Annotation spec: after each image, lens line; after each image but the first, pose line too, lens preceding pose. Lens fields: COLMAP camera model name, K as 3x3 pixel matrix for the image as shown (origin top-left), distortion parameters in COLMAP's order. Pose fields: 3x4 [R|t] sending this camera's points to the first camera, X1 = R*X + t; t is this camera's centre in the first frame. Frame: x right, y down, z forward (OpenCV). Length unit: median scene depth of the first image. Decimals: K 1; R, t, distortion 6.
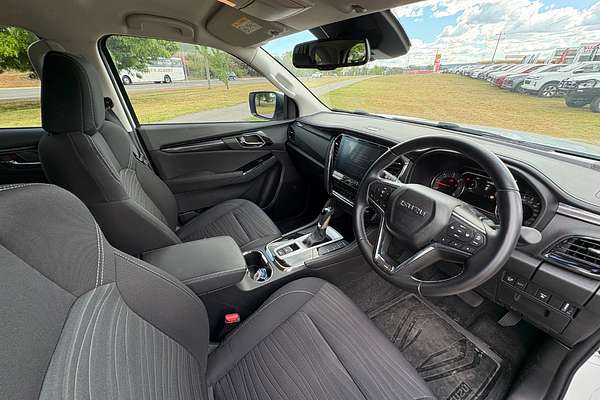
lens RADIAL K [[245.1, 0, 300.3], [0, 245.1, 199.0], [0, 0, 1]] dist [-0.002818, 0.000469]
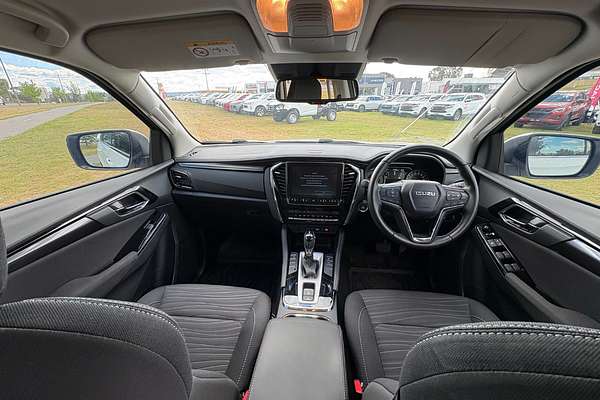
lens RADIAL K [[245.1, 0, 297.9], [0, 245.1, 198.6], [0, 0, 1]] dist [-0.002818, 0.000469]
pose [[0.577895, -0.307273, 0.756056, -0.613878], [0.375835, 0.922531, 0.087660, -0.193759], [-0.724421, 0.233494, 0.648610, 0.341348]]
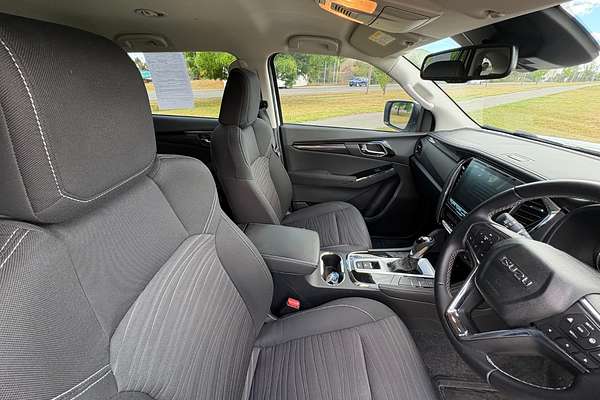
lens RADIAL K [[245.1, 0, 296.8], [0, 245.1, 198.0], [0, 0, 1]] dist [-0.002818, 0.000469]
pose [[0.828304, 0.245433, -0.503662, 0.132078], [-0.255130, 0.965564, 0.050939, -0.025726], [0.498820, 0.086306, 0.862398, 0.006170]]
